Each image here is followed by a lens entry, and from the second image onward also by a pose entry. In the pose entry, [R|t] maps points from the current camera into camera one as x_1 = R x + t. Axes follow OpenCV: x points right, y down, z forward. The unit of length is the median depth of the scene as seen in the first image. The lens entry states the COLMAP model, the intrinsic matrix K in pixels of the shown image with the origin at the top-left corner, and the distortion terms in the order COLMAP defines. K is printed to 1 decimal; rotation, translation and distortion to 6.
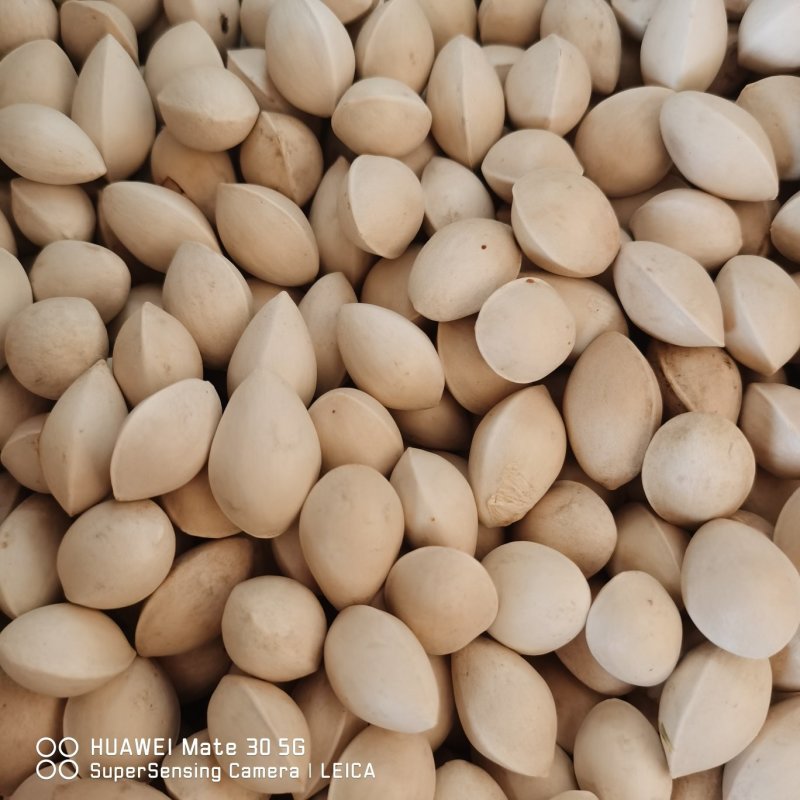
lens RADIAL K [[834.6, 0, 403.6], [0, 834.6, 395.1], [0, 0, 1]] dist [-0.023650, 0.000000]
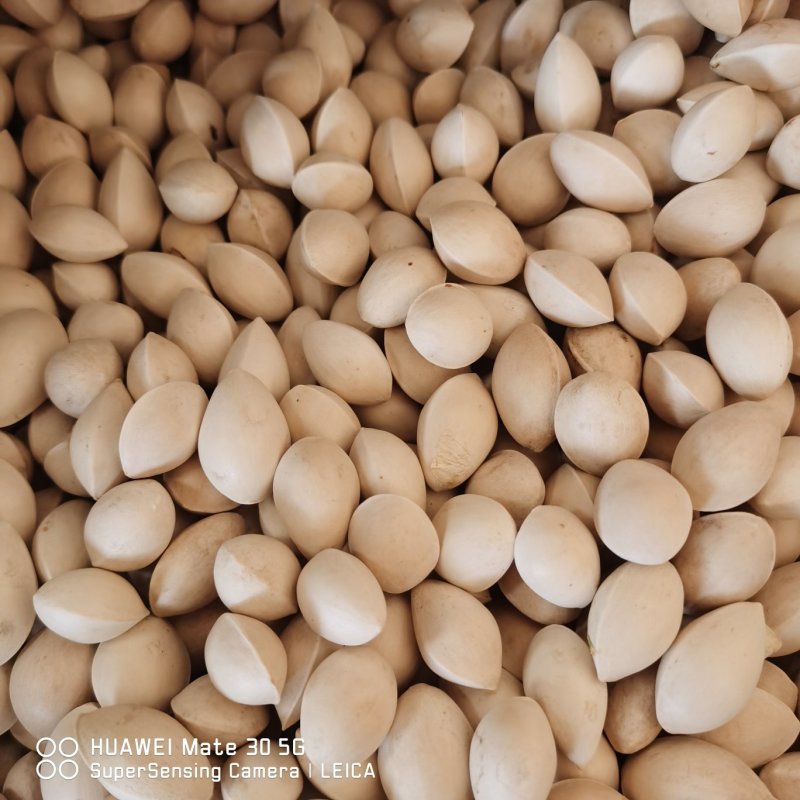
lens RADIAL K [[834.6, 0, 403.0], [0, 834.6, 401.7], [0, 0, 1]] dist [-0.023650, 0.000000]
pose [[0.992447, -0.092645, -0.080409, 0.164363], [0.079119, 0.984331, -0.157582, 0.219562], [0.093749, 0.150030, 0.984227, -0.200909]]
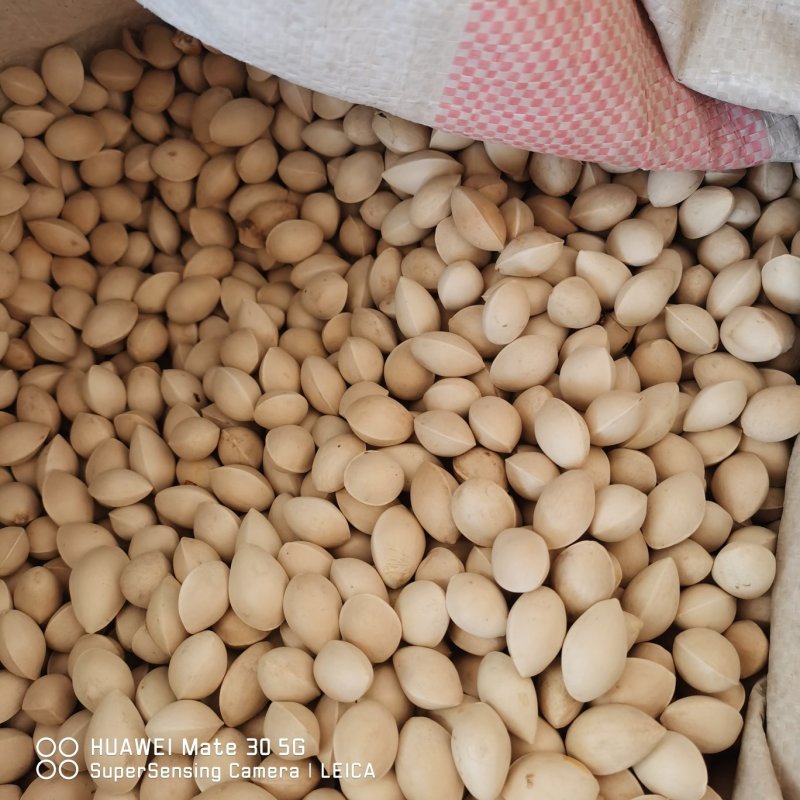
lens RADIAL K [[834.6, 0, 394.4], [0, 834.6, 394.9], [0, 0, 1]] dist [-0.023650, 0.000000]
pose [[0.925046, -0.375620, -0.056558, 0.359318], [0.328099, 0.865133, -0.379337, 0.476085], [0.191417, 0.332348, 0.923528, -0.760041]]
